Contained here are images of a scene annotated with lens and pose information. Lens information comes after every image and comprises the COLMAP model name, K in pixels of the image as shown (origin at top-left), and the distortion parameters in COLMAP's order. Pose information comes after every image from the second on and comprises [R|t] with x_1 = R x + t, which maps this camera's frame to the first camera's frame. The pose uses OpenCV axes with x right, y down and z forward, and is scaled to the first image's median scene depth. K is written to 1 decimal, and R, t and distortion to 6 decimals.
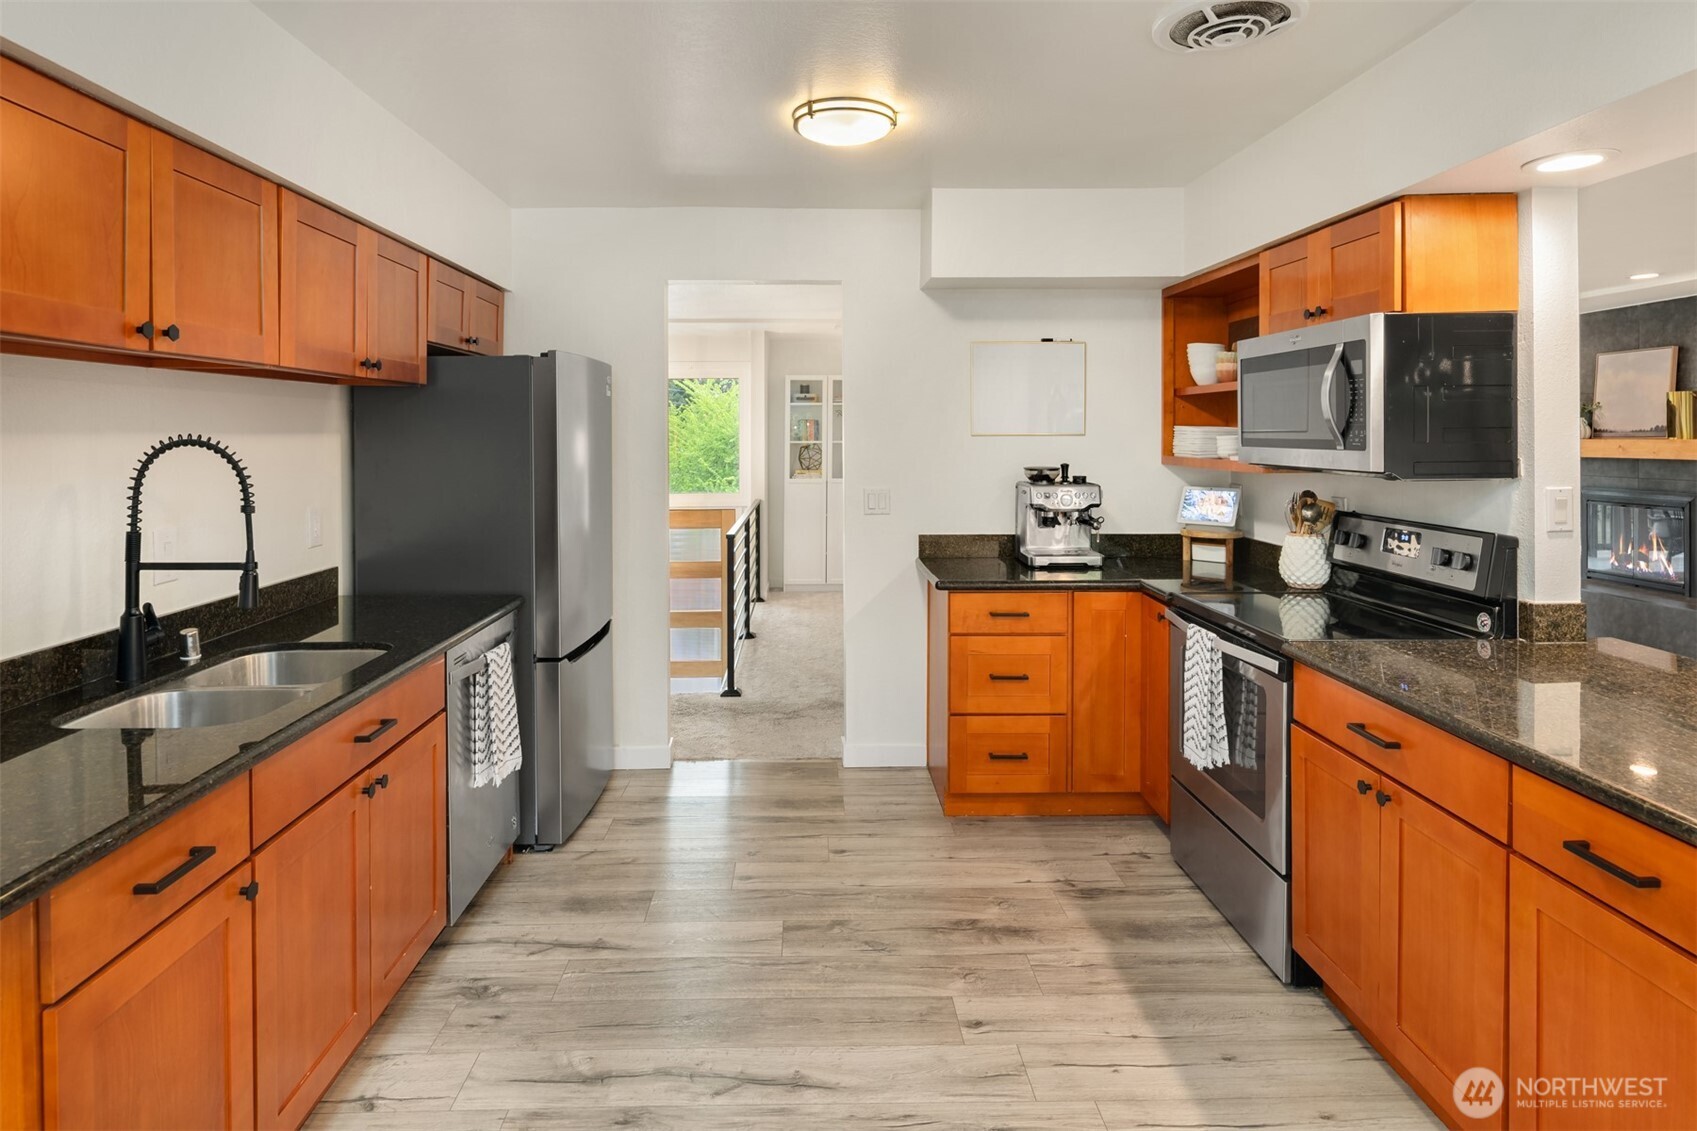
lens RADIAL K [[925.5, 0, 851.5], [0, 925.5, 443.3], [0, 0, 1]] dist [-0.000130, -0.006586]
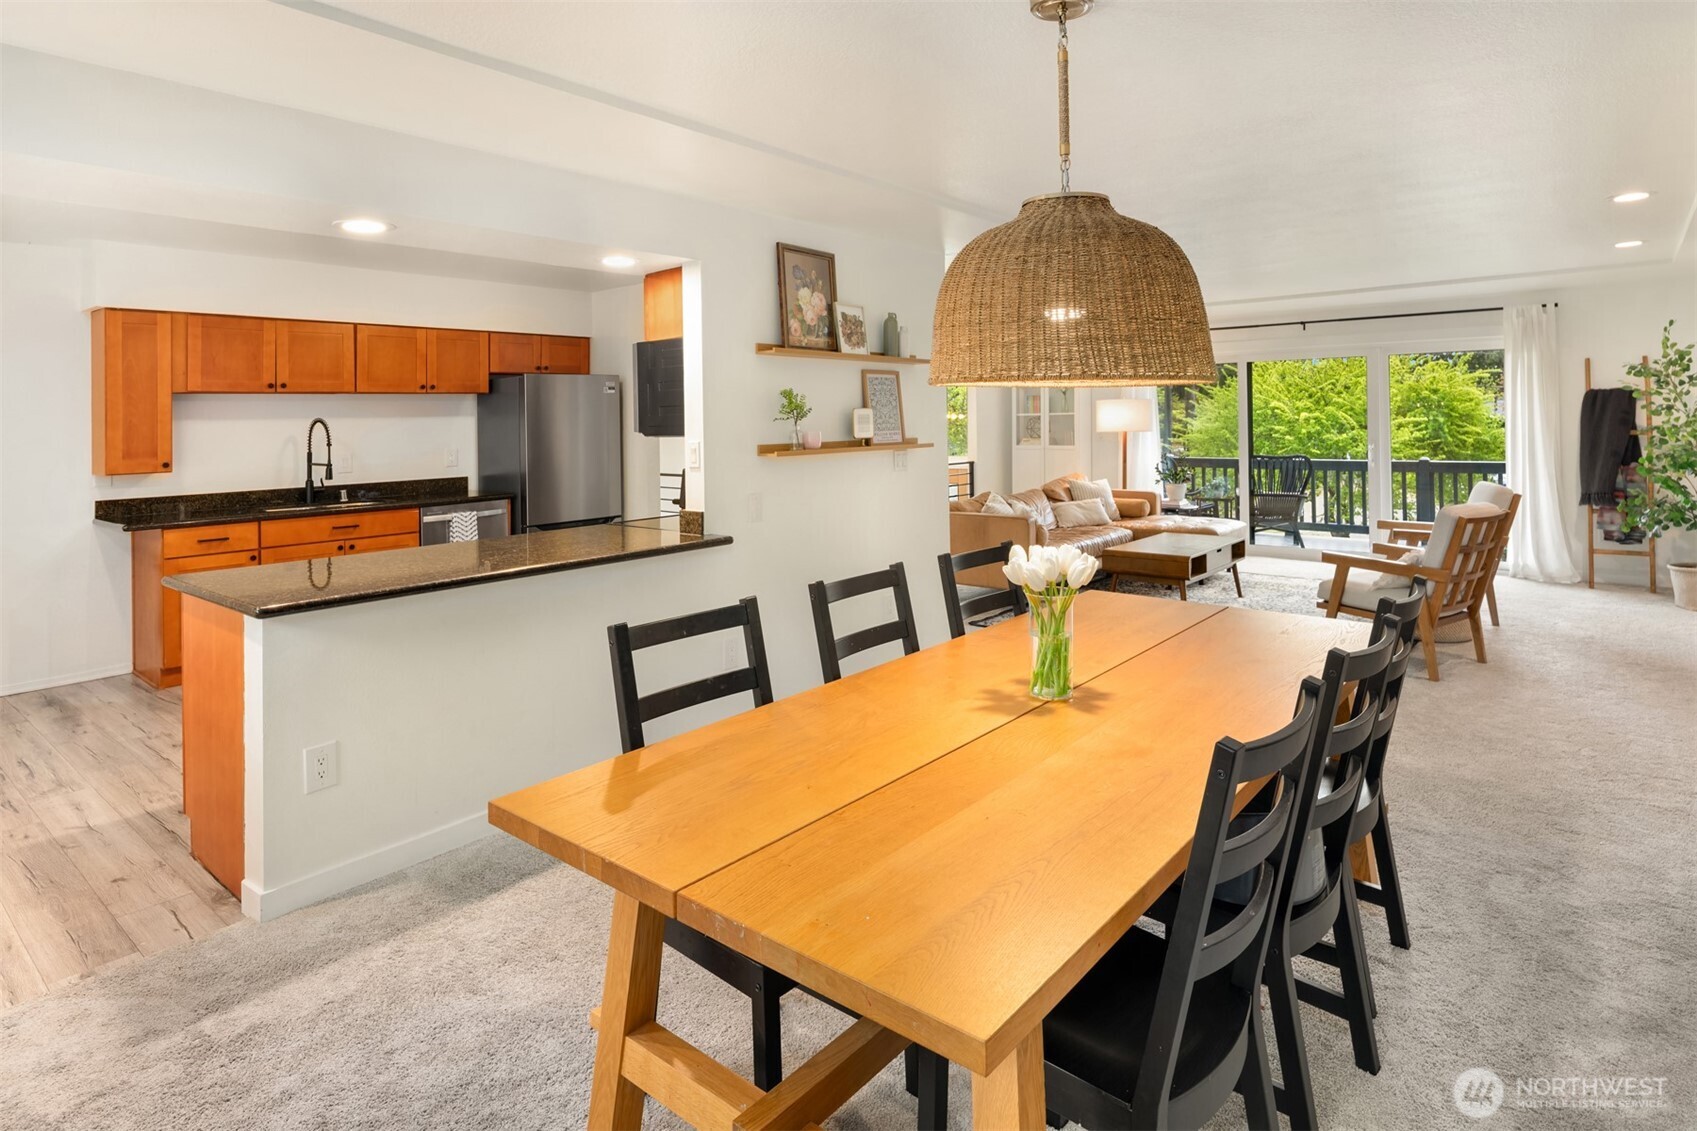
lens RADIAL K [[925.5, 0, 891.4], [0, 925.5, 406.2], [0, 0, 1]] dist [-0.000130, -0.006586]
pose [[0.765040, -0.017510, -0.643745, 1.898845], [0.010956, 0.999839, -0.014176, 0.009833], [0.643890, 0.003792, 0.765109, -0.033603]]
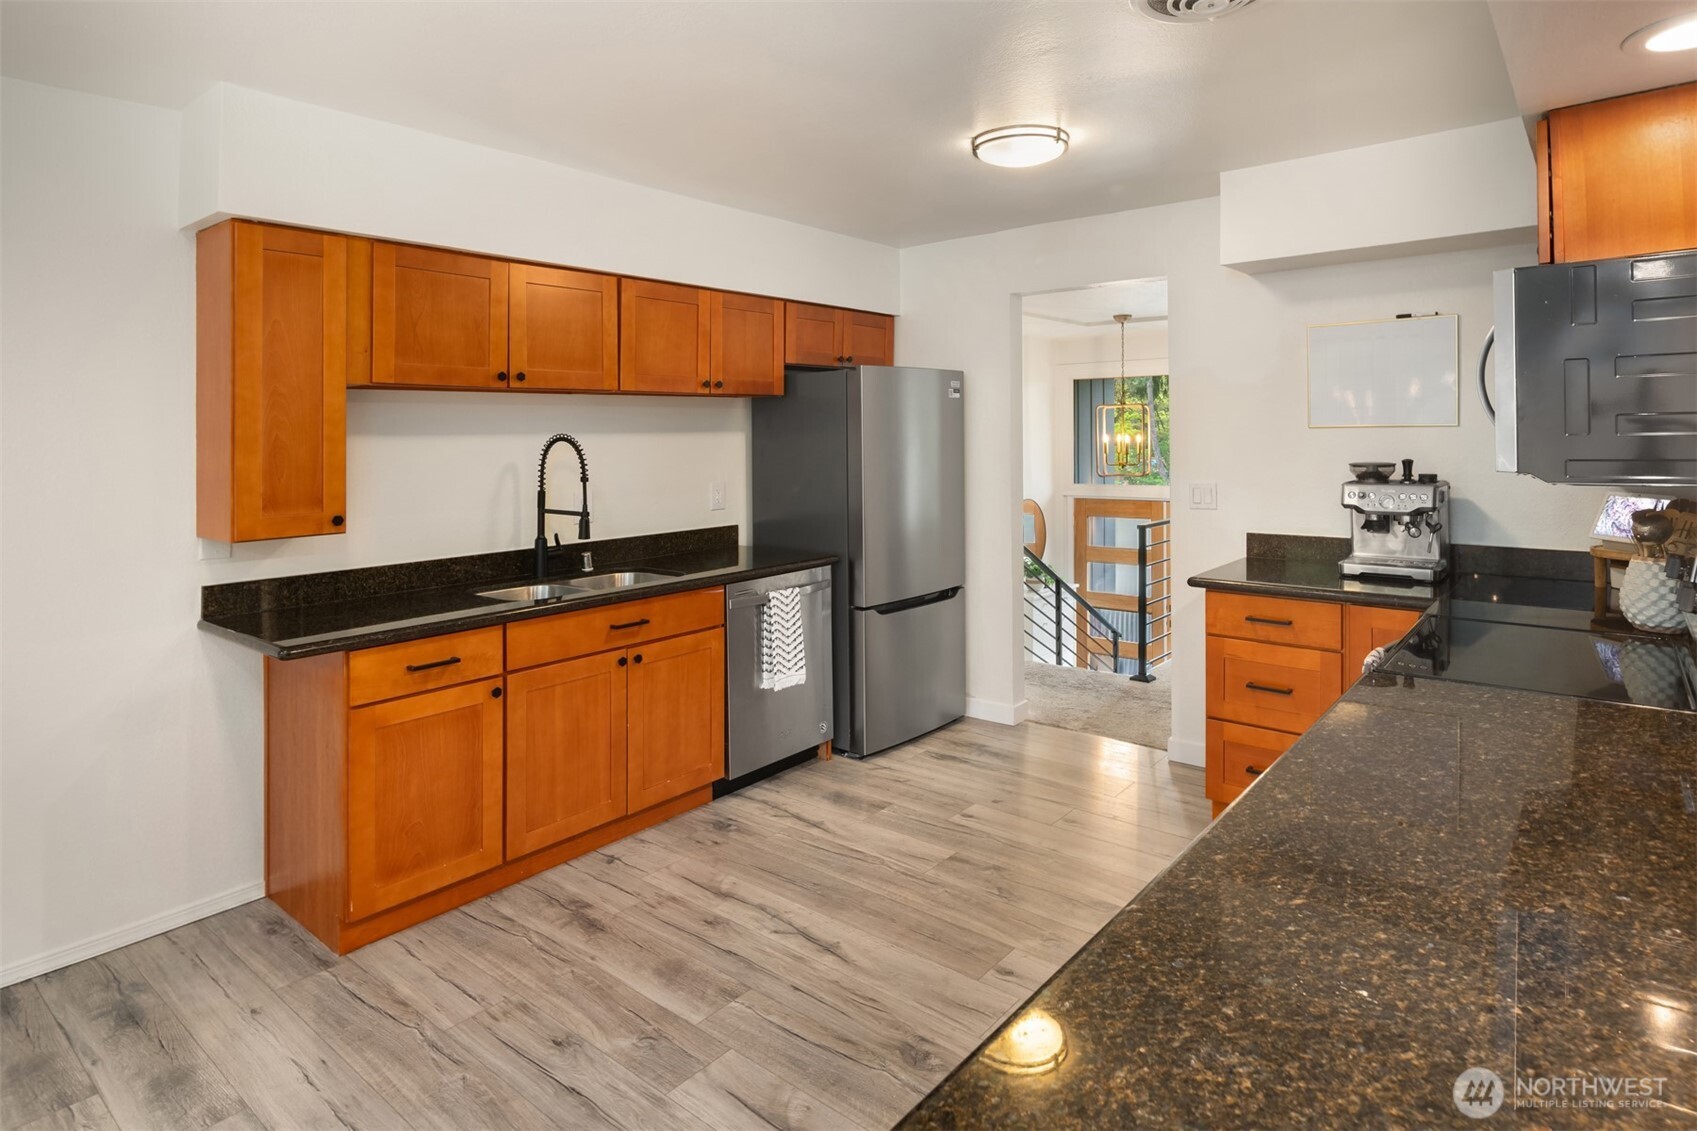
lens RADIAL K [[925.5, 0, 908.5], [0, 925.5, 421.9], [0, 0, 1]] dist [-0.000130, -0.006586]
pose [[0.775962, -0.012497, -0.630656, 0.646316], [0.004298, 0.999885, -0.014526, -0.003446], [0.630766, 0.008561, 0.775926, 0.067342]]
